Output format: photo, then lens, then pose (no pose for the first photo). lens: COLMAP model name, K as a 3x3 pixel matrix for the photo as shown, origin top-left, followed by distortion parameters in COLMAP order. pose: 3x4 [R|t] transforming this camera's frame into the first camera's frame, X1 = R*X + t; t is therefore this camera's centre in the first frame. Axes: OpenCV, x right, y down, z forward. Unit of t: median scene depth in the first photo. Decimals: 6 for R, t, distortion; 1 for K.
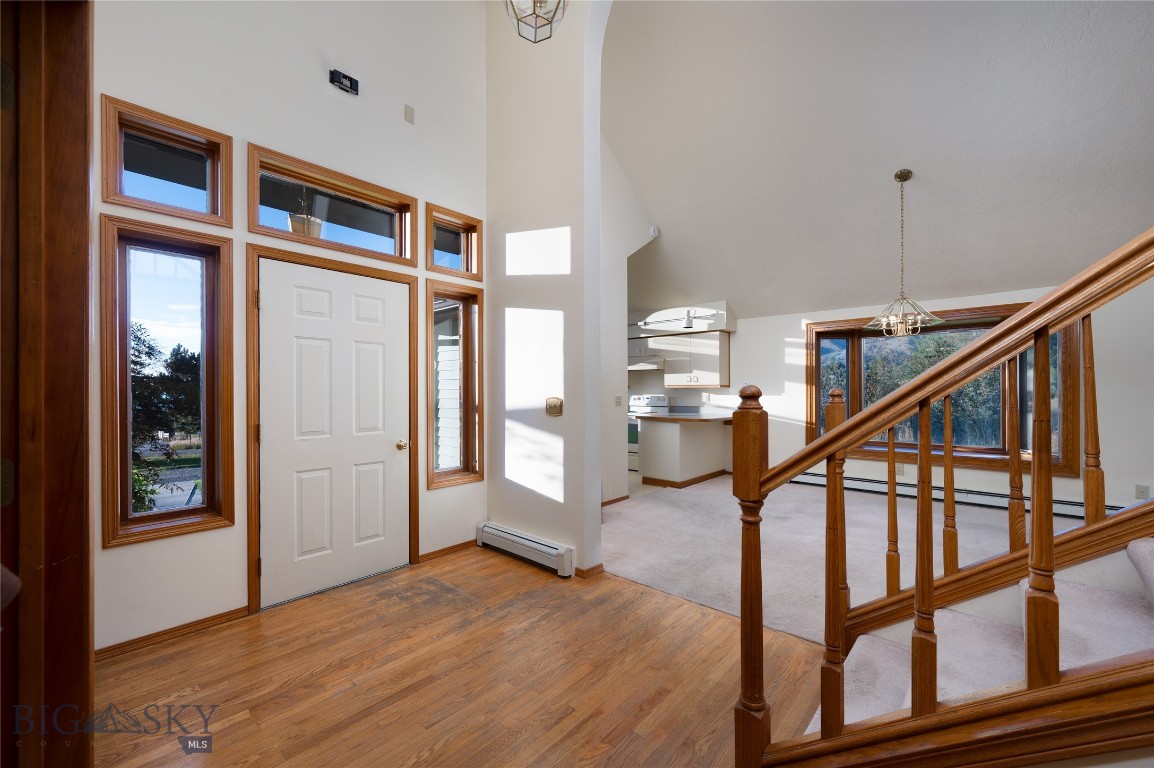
lens RADIAL K [[455.8, 0, 577.0], [0, 455.8, 384.0], [0, 0, 1]] dist [-0.000100, -0.000027]
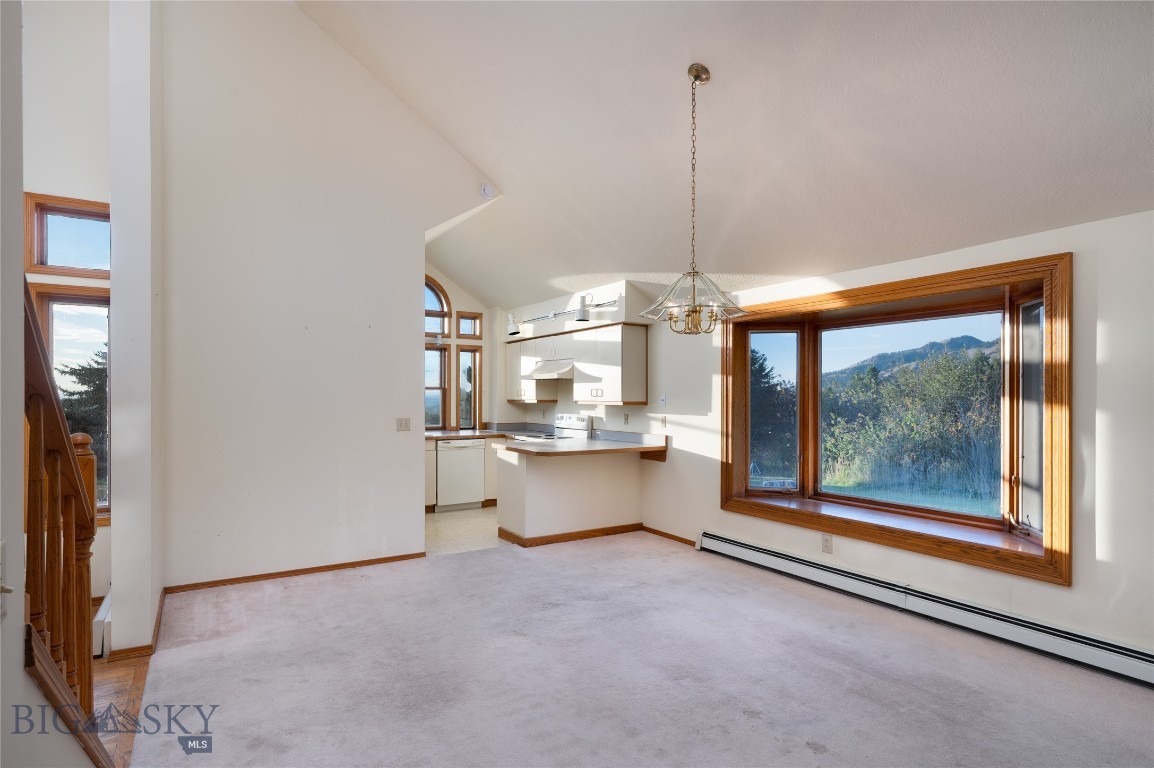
lens RADIAL K [[592.5, 0, 577.0], [0, 592.5, 397.5], [0, 0, 1]] dist [0.001321, 0.000200]
pose [[0.963506, 0.013960, -0.267323, 1.183865], [-0.009881, 0.999813, 0.016598, -0.048160], [0.267505, -0.013351, 0.963464, 0.285087]]
